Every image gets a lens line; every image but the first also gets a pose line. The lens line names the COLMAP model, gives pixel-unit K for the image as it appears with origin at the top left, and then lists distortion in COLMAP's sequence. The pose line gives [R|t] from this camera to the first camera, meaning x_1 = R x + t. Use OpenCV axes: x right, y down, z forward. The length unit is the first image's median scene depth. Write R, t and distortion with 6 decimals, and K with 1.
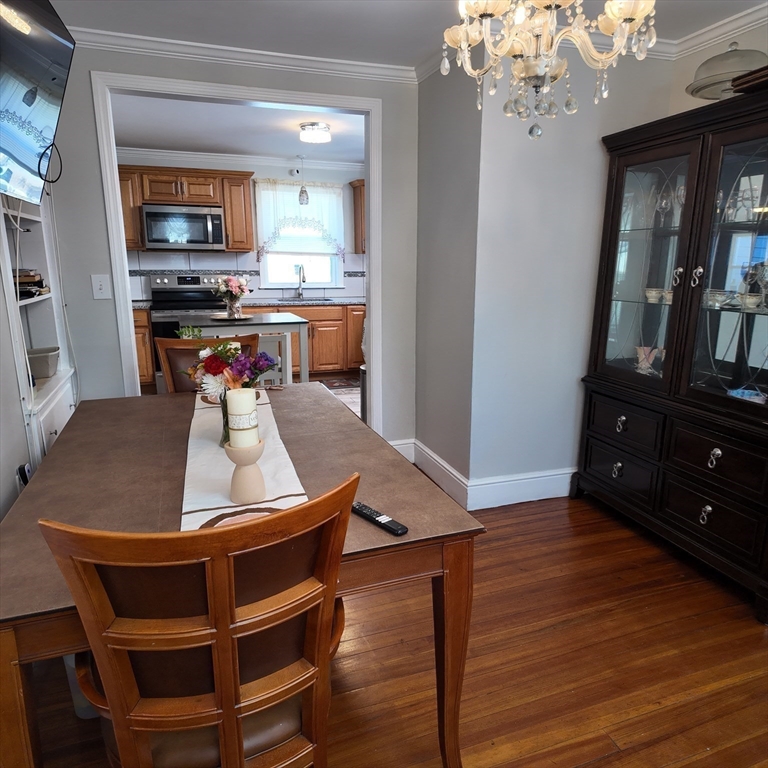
lens RADIAL K [[558.7, 0, 396.5], [0, 558.7, 392.4], [0, 0, 1]] dist [0.040002, -0.034264]
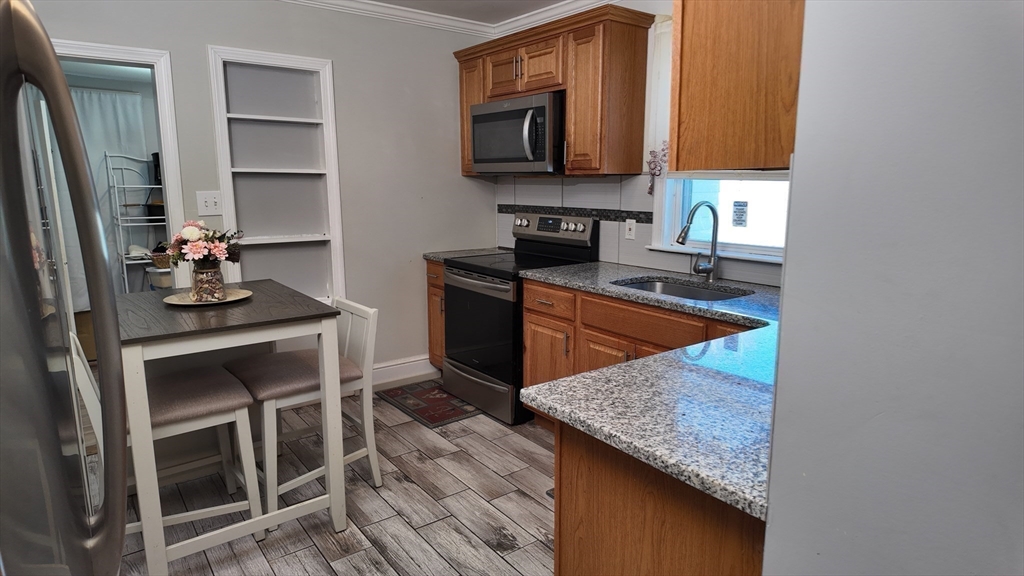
lens RADIAL K [[596.3, 0, 526.0], [0, 596.3, 301.7], [0, 0, 1]] dist [0.035525, -0.026732]
pose [[0.303681, 0.185220, -0.934597, 0.224255], [-0.223752, 0.967353, 0.119007, -0.188166], [0.926128, 0.172978, 0.335210, 0.774795]]
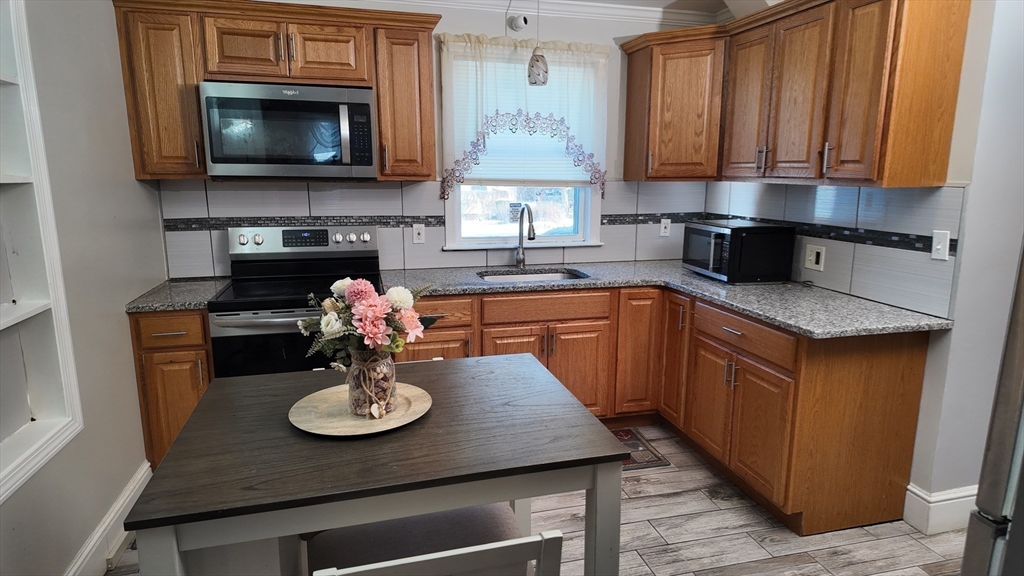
lens RADIAL K [[596.3, 0, 524.8], [0, 596.3, 296.3], [0, 0, 1]] dist [0.035525, -0.026732]
pose [[0.996063, 0.016772, -0.087048, -0.127844], [-0.019813, 0.999219, -0.034200, -0.131827], [0.086406, 0.035790, 0.995617, 0.485377]]
